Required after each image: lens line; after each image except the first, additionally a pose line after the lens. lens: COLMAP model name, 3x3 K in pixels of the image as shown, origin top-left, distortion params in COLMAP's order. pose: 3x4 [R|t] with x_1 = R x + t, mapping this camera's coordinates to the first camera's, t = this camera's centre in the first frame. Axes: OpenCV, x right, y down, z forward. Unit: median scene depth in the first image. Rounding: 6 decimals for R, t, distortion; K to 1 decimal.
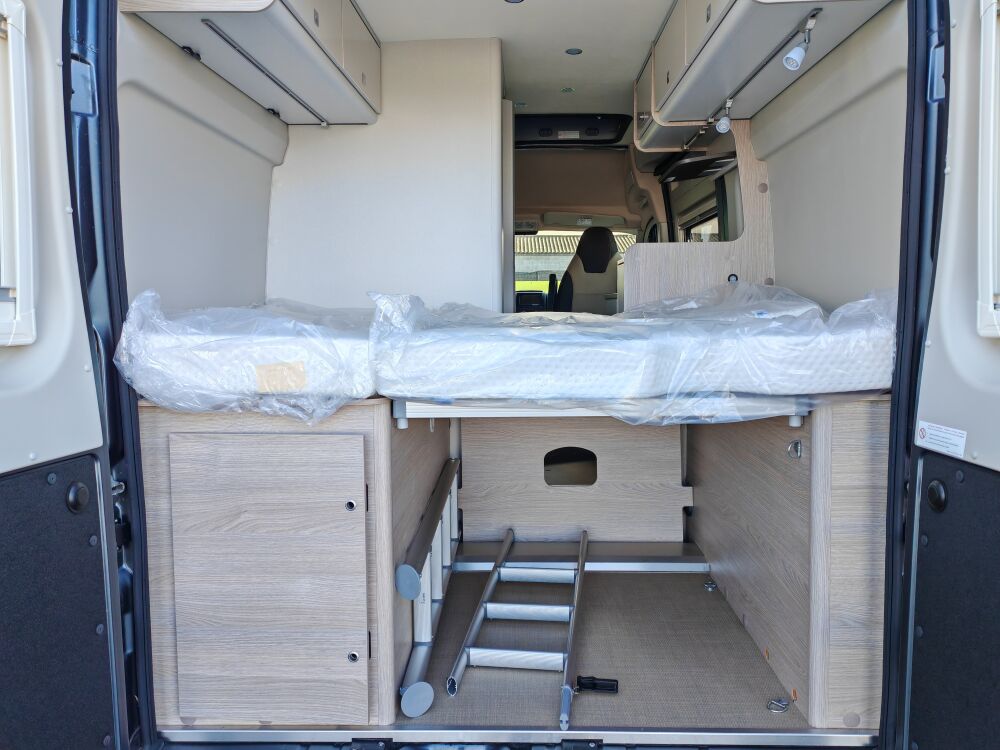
lens RADIAL K [[766.9, 0, 507.2], [0, 766.9, 372.0], [0, 0, 1]] dist [0.038262, -0.019399]
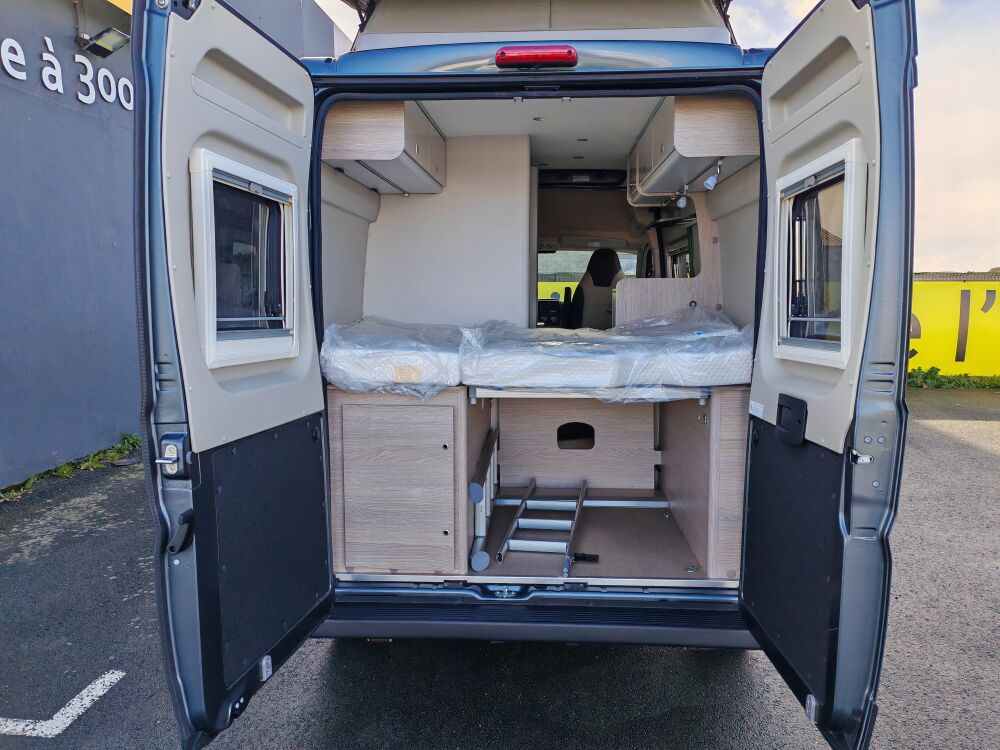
lens RADIAL K [[766.9, 0, 506.9], [0, 766.9, 389.7], [0, 0, 1]] dist [0.038262, -0.019399]
pose [[0.999670, 0.010109, -0.023631, -0.020743], [-0.009289, 0.999359, 0.034577, -0.017997], [0.023965, -0.034346, 0.999123, -0.698546]]
